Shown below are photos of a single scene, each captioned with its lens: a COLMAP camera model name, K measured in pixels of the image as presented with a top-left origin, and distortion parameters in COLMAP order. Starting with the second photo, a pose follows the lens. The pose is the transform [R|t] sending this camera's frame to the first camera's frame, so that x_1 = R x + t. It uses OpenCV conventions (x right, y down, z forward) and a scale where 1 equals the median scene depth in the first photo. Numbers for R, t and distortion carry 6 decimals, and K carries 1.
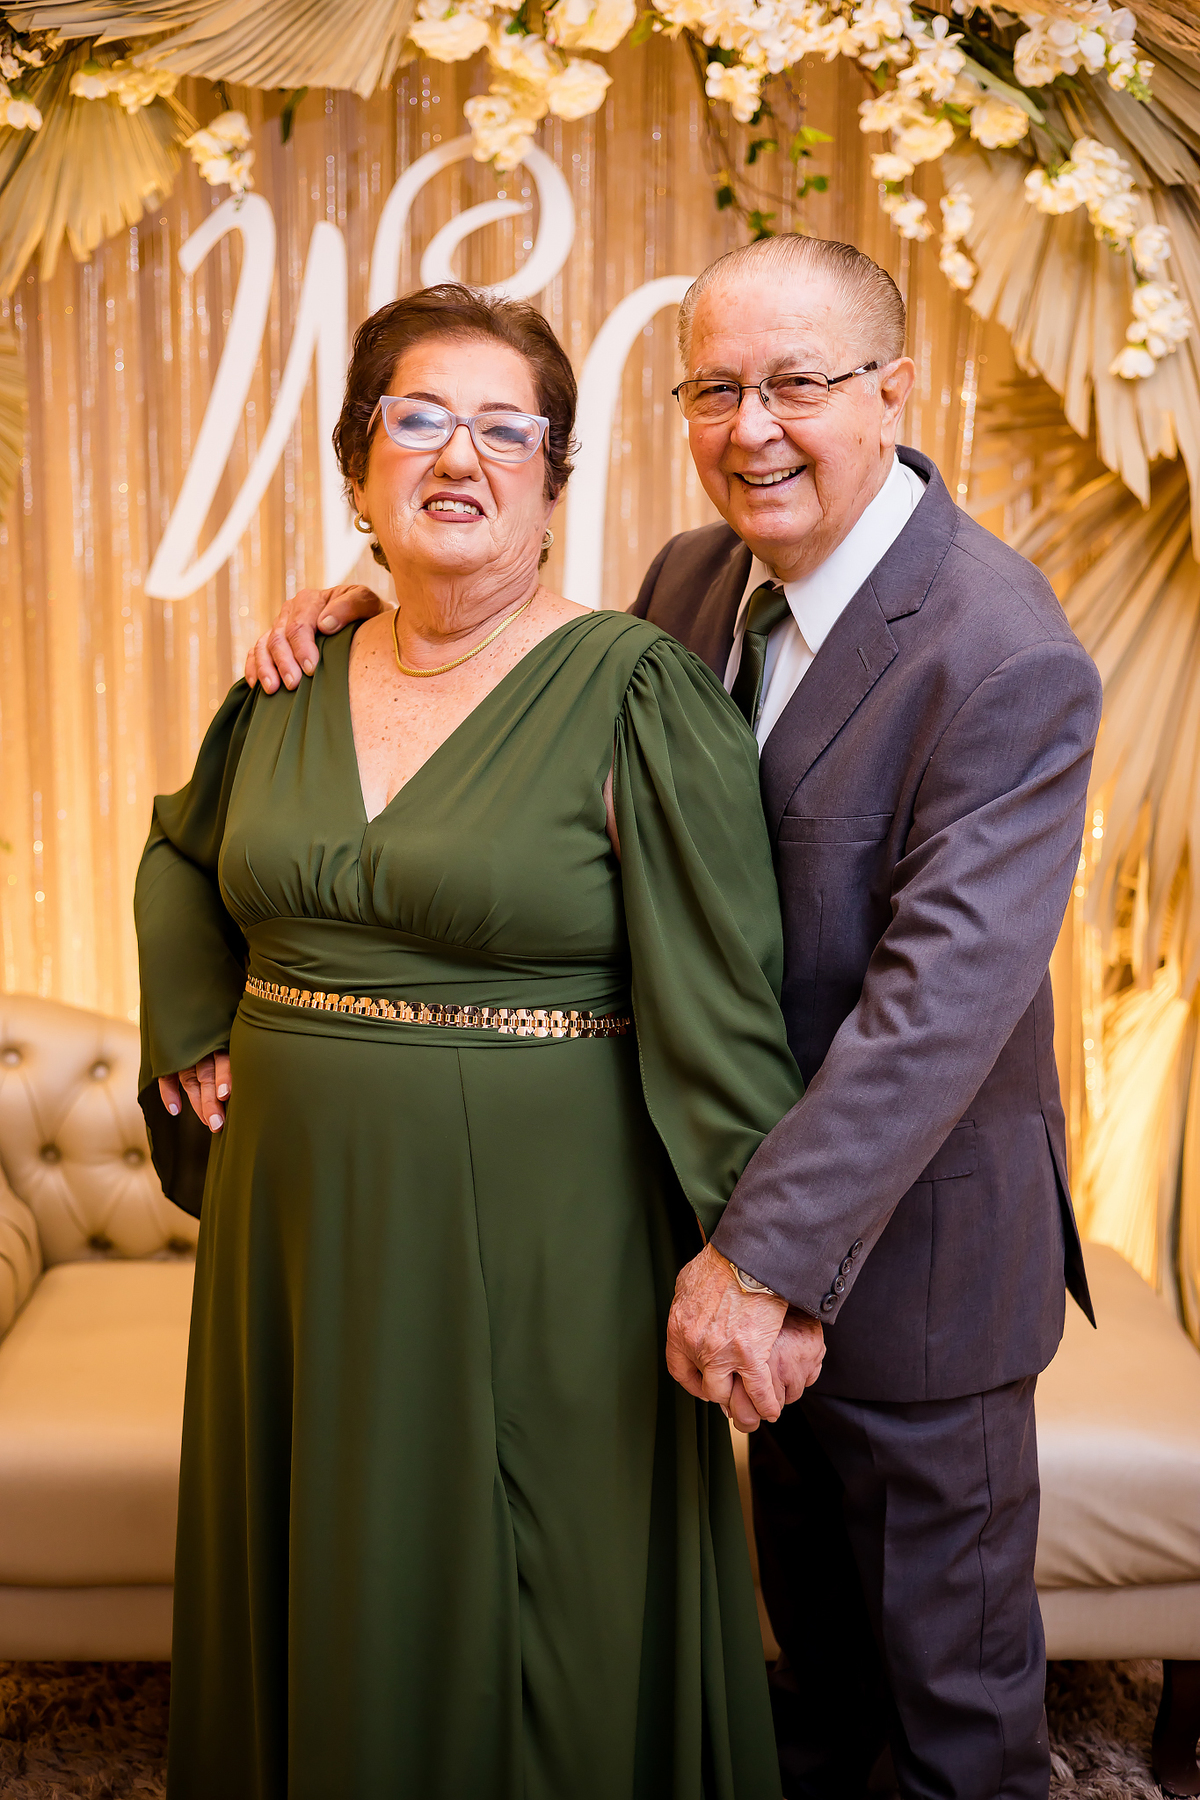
lens RADIAL K [[2595.9, 0, 600.0], [0, 2595.9, 900.0], [0, 0, 1]] dist [-0.002017, -0.118195]
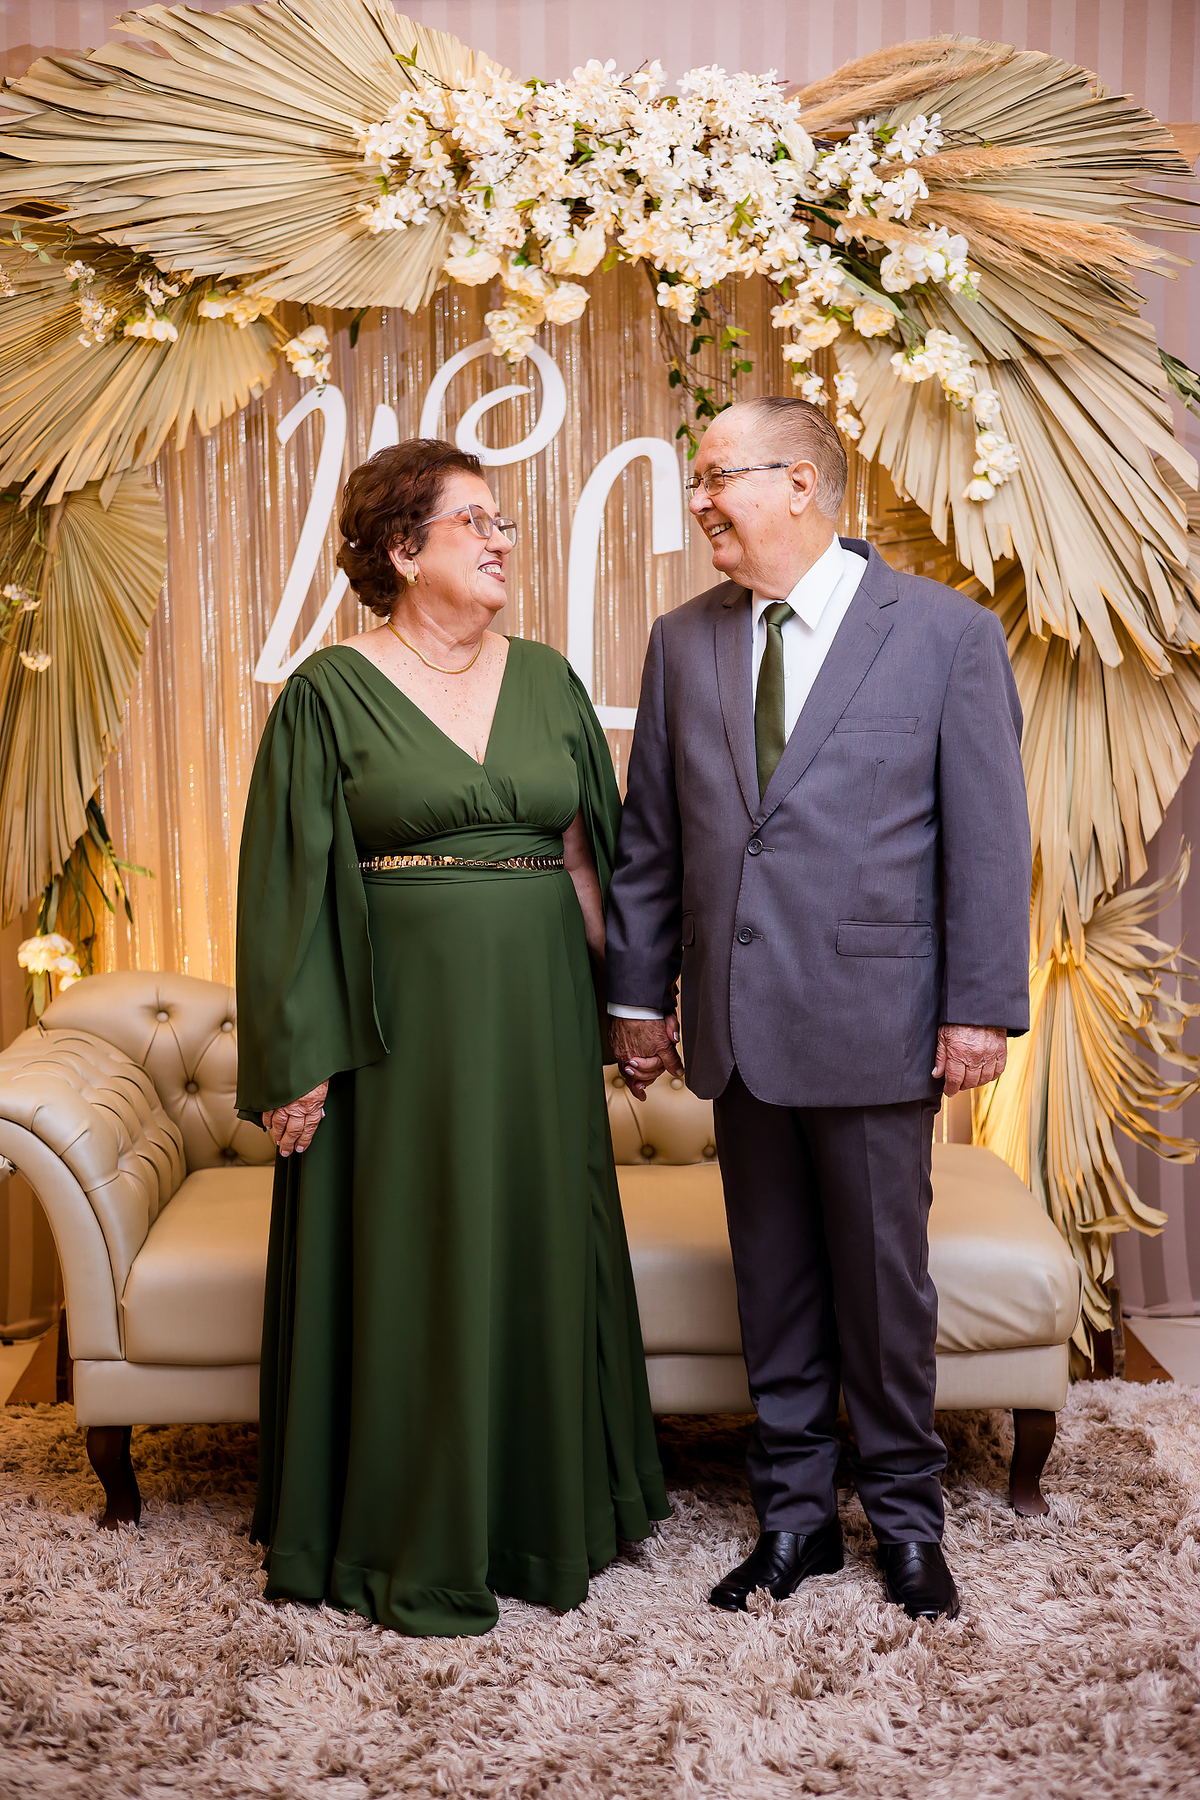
lens RADIAL K [[2595.9, 0, 600.0], [0, 2595.9, 900.0], [0, 0, 1]] dist [-0.002017, -0.118195]
pose [[0.999647, -0.022153, -0.014650, 0.022360], [0.021007, 0.997022, -0.074207, 0.105613], [0.016250, 0.073873, 0.997135, -0.348960]]
